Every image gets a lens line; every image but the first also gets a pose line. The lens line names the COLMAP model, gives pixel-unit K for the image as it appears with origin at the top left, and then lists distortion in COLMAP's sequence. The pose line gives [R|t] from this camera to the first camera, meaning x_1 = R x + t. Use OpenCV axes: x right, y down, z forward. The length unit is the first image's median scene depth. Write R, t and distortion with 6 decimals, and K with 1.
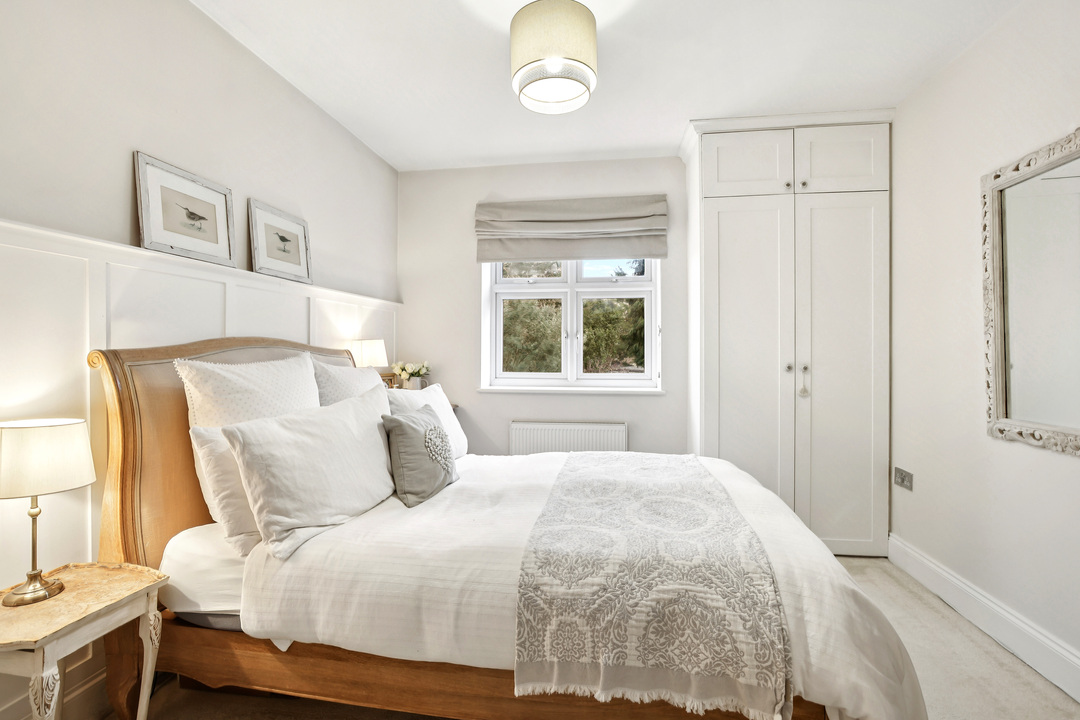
lens RADIAL K [[512.0, 0, 544.9], [0, 512.0, 349.3], [0, 0, 1]] dist [-0.025050, 0.009234]
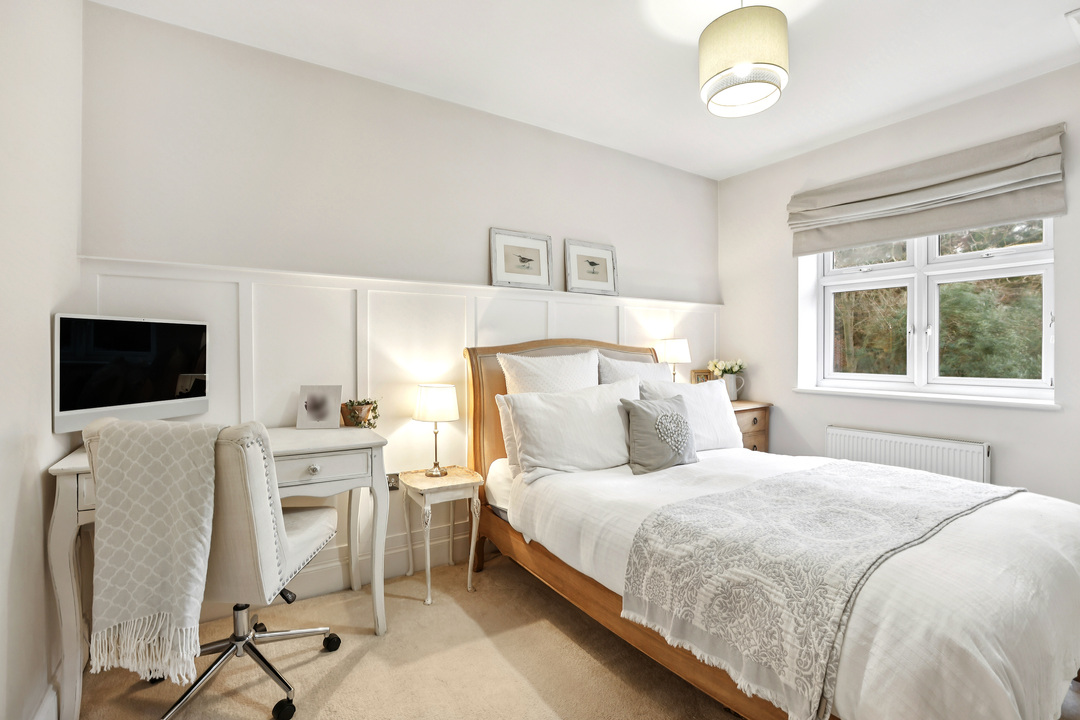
lens RADIAL K [[512.0, 0, 530.6], [0, 512.0, 361.4], [0, 0, 1]] dist [-0.025050, 0.009234]
pose [[0.661118, 0.015248, -0.750127, 0.537513], [0.002445, 0.999744, 0.022477, 0.007978], [0.750278, -0.016693, 0.660912, -0.006764]]
